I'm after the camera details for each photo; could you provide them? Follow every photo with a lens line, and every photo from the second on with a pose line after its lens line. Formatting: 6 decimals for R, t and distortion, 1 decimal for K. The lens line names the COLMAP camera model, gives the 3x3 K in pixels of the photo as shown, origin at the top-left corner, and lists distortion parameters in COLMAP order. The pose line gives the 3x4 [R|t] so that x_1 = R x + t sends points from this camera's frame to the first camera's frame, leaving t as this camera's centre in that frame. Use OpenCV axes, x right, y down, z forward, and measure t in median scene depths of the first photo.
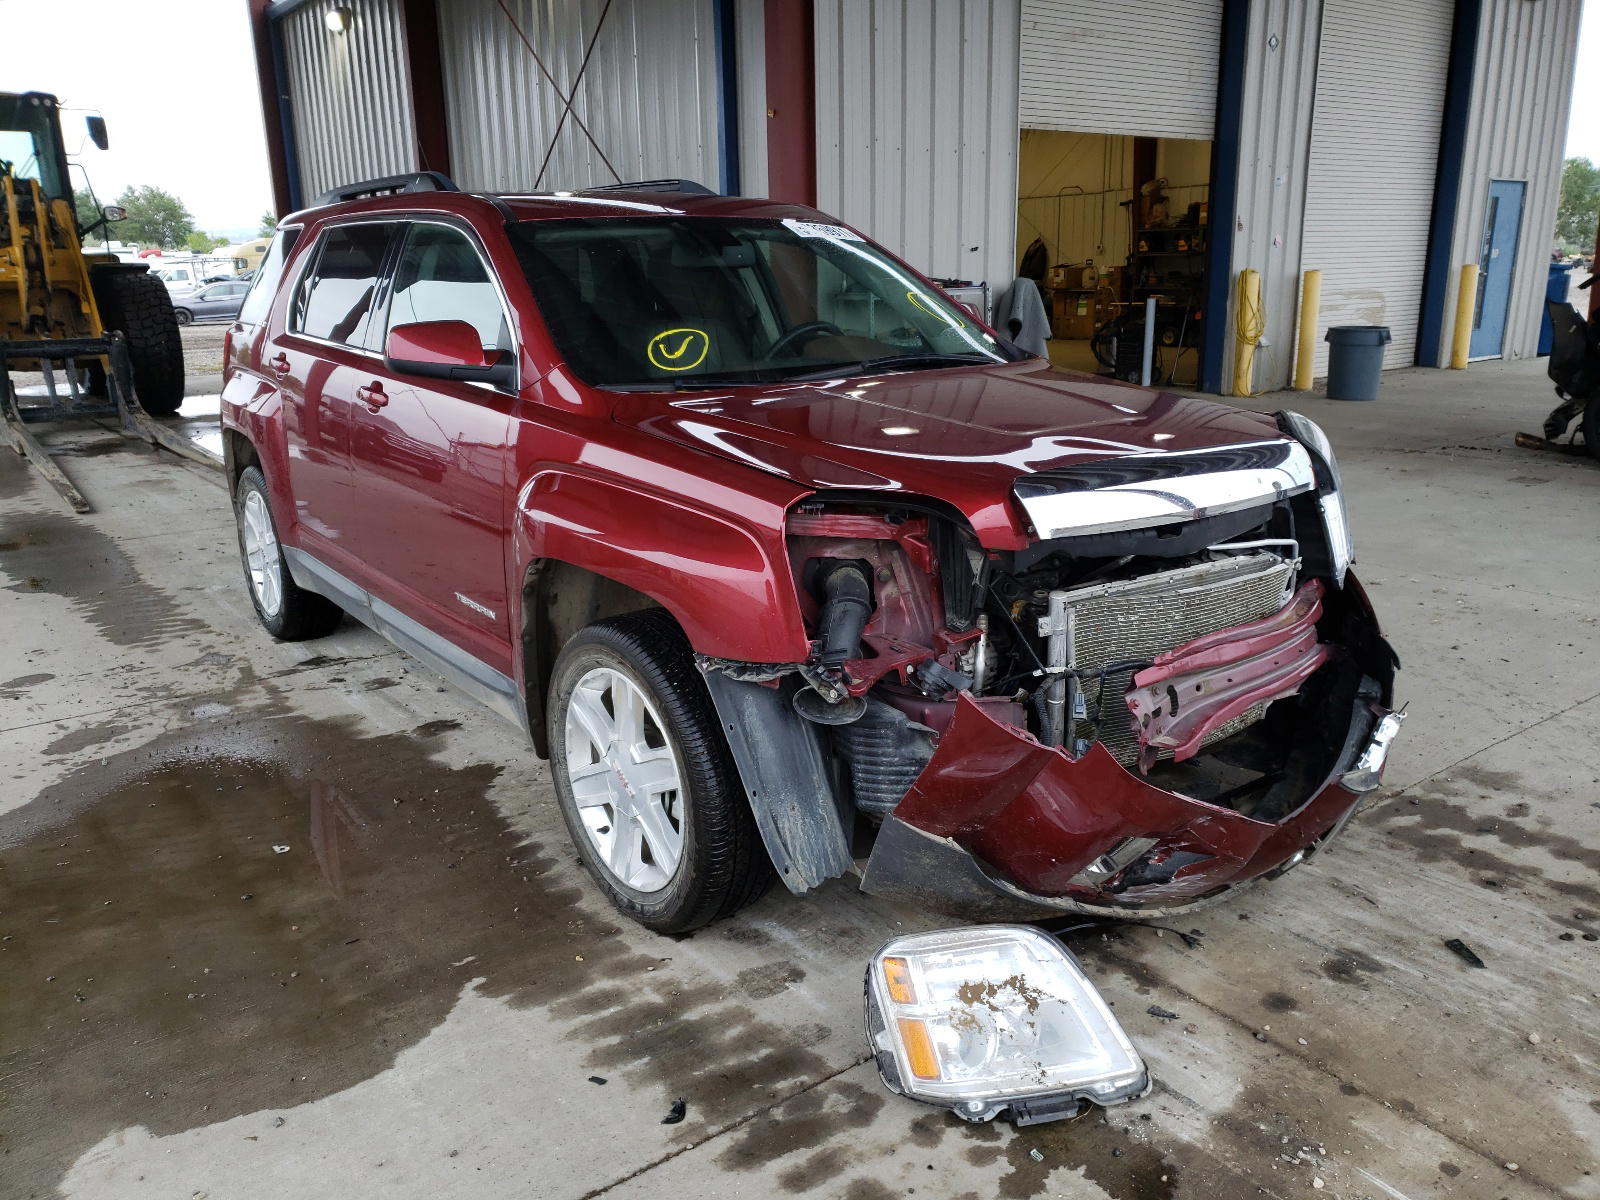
lens RADIAL K [[1243.3, 0, 787.1], [0, 1243.3, 593.0], [0, 0, 1]] dist [0.083214, -0.115416]
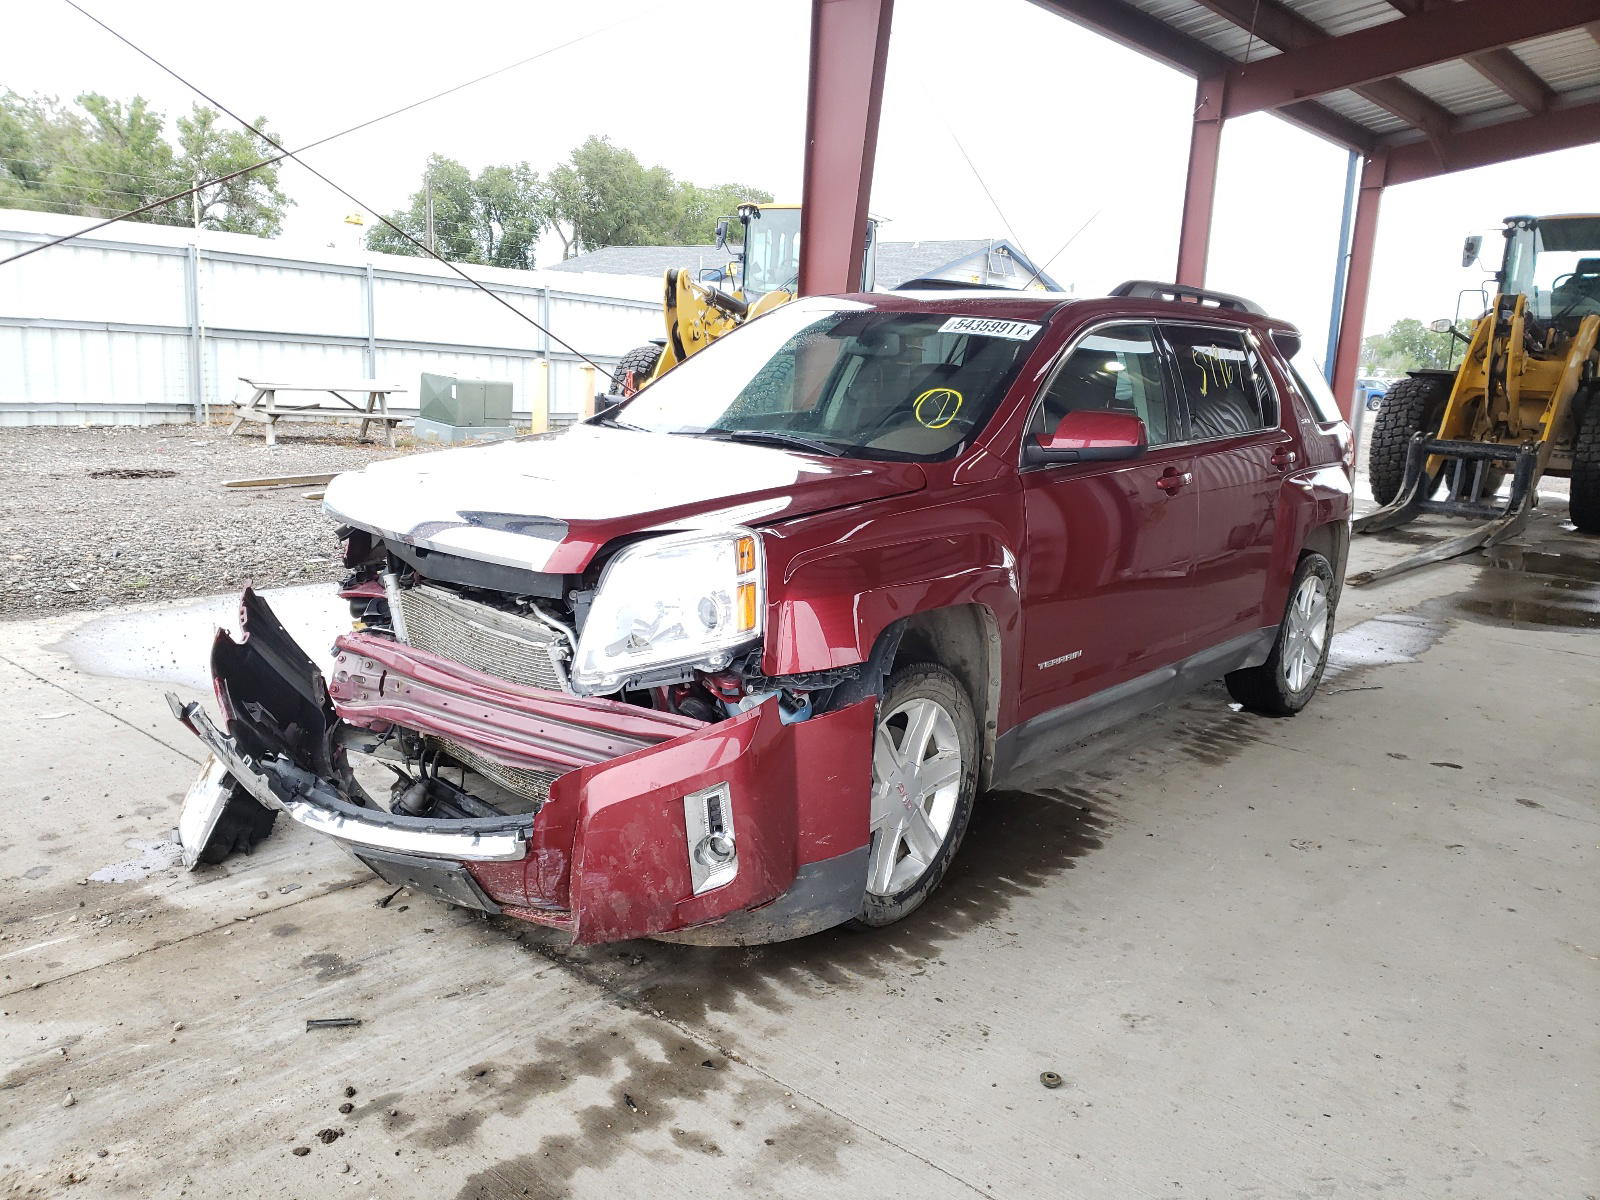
lens RADIAL K [[1247.6, 0, 819.3], [0, 1247.6, 593.3], [0, 0, 1]] dist [0.022713, 0.007802]
pose [[0.223474, 0.216383, -0.950388, 0.944090], [-0.305564, 0.941448, 0.142497, -0.189620], [0.925575, 0.258560, 0.276508, 0.621116]]
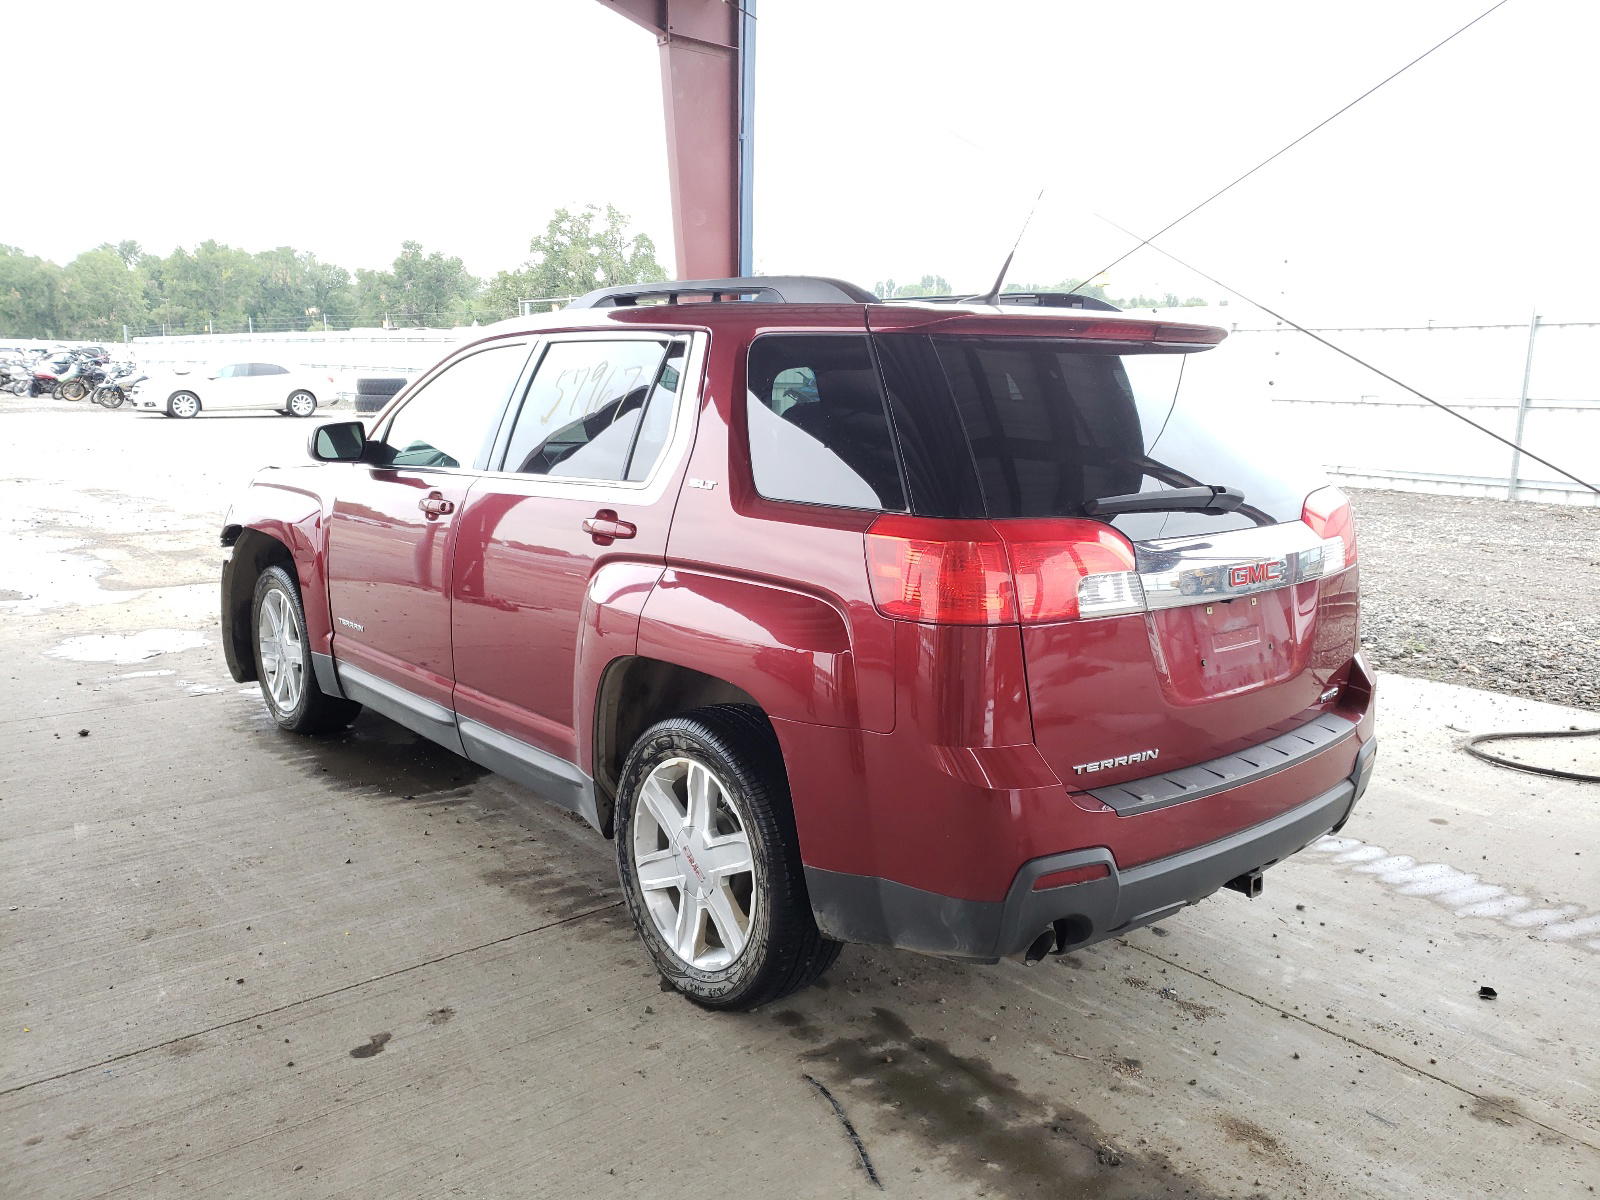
lens RADIAL K [[1247.6, 0, 819.3], [0, 1247.6, 593.3], [0, 0, 1]] dist [0.022713, 0.007802]
pose [[-0.997794, 0.013031, -0.065088, -0.199169], [-0.016122, 0.903610, 0.428053, -0.570841], [0.064392, 0.428158, -0.901407, 2.049079]]
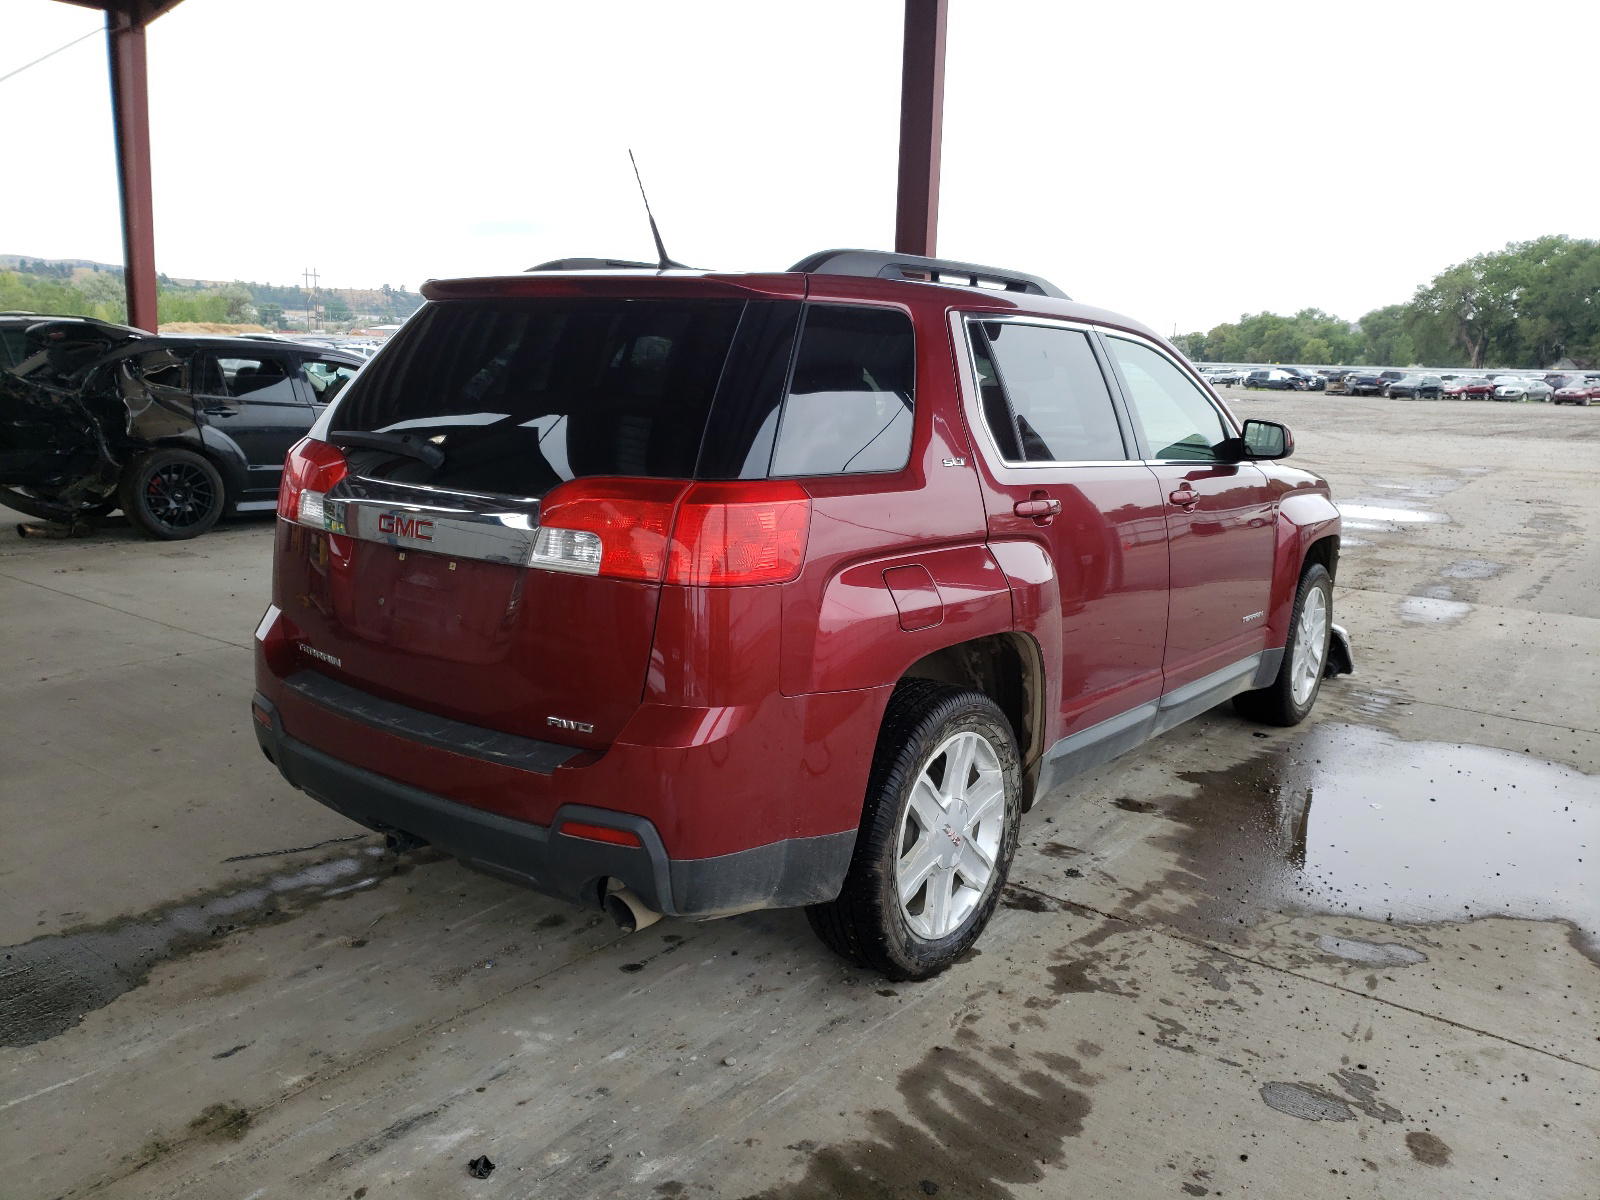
lens RADIAL K [[1243.3, 0, 787.1], [0, 1243.3, 593.0], [0, 0, 1]] dist [0.083214, -0.115416]
pose [[-0.268568, -0.170891, 0.947981, -1.153549], [0.218922, 0.947555, 0.232836, -0.369494], [-0.938053, 0.270067, -0.217071, 1.423164]]
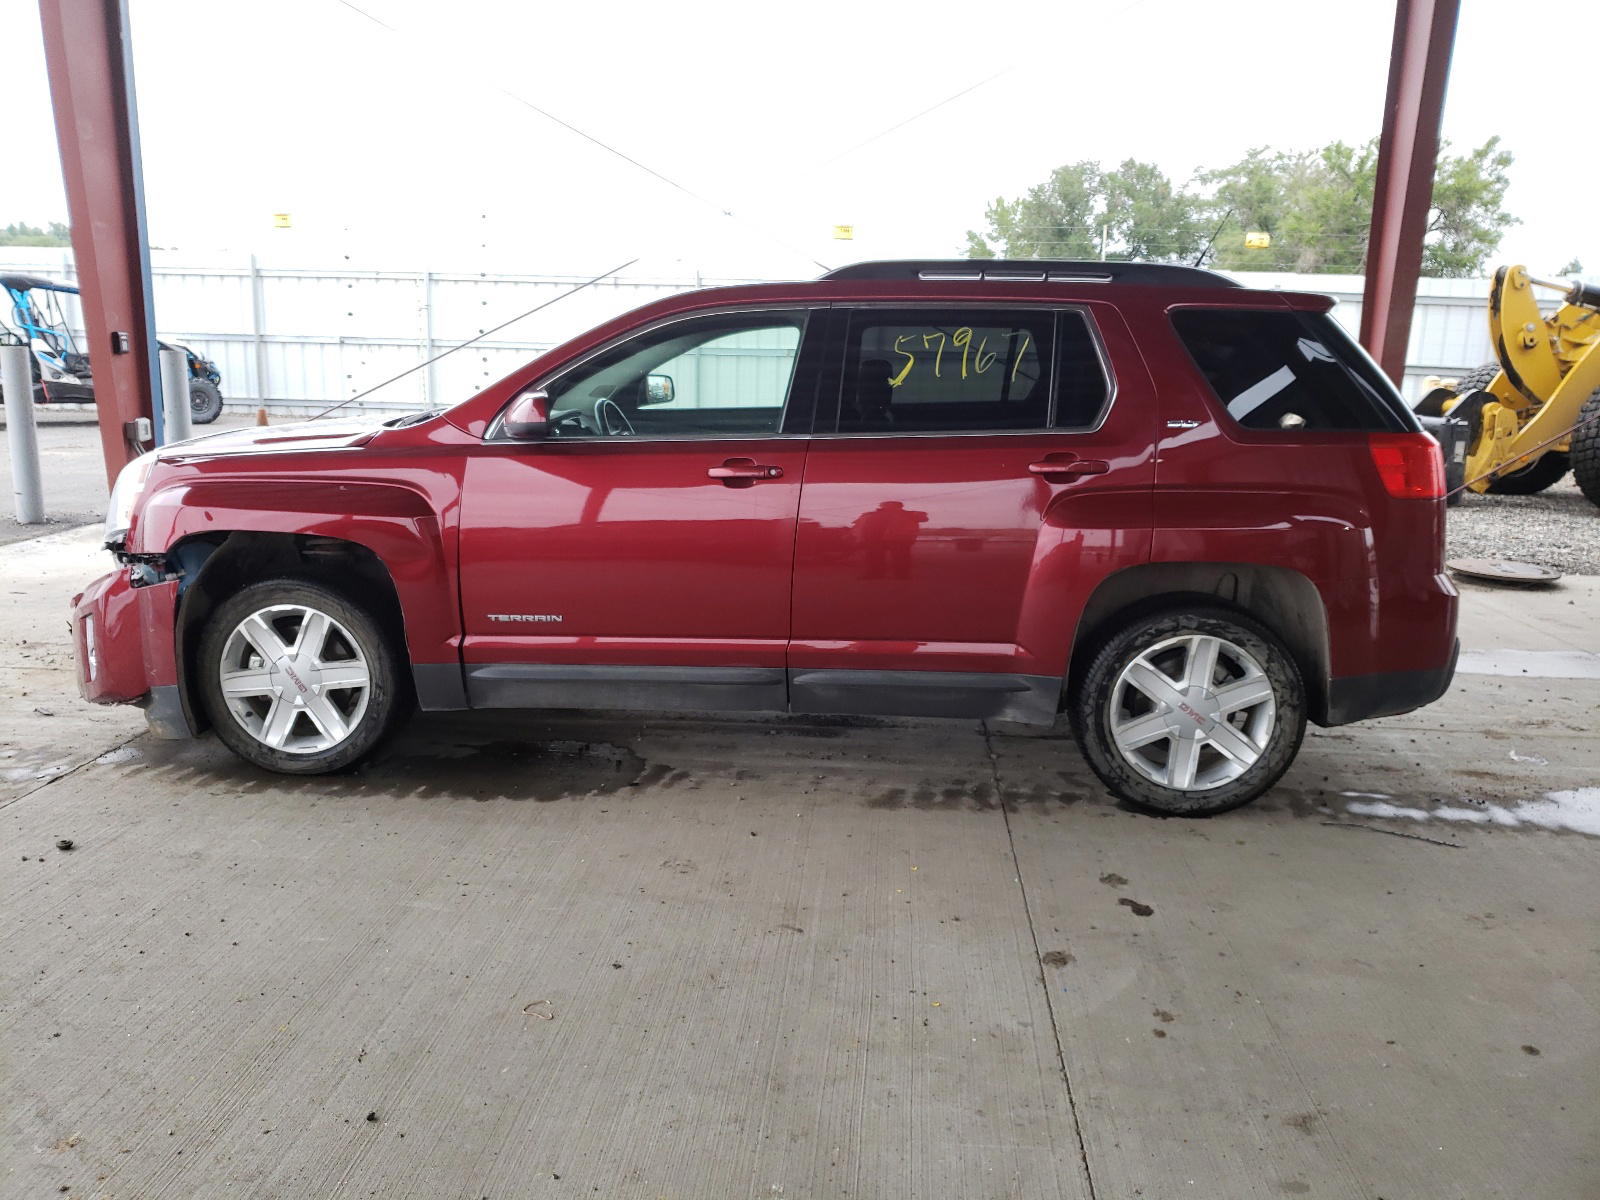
lens RADIAL K [[1243.3, 0, 787.1], [0, 1243.3, 593.0], [0, 0, 1]] dist [0.083214, -0.115416]
pose [[-0.659095, 0.157858, -0.735305, 0.722075], [-0.204255, 0.903398, 0.377031, -0.498707], [0.723791, 0.398689, -0.563182, 1.737326]]
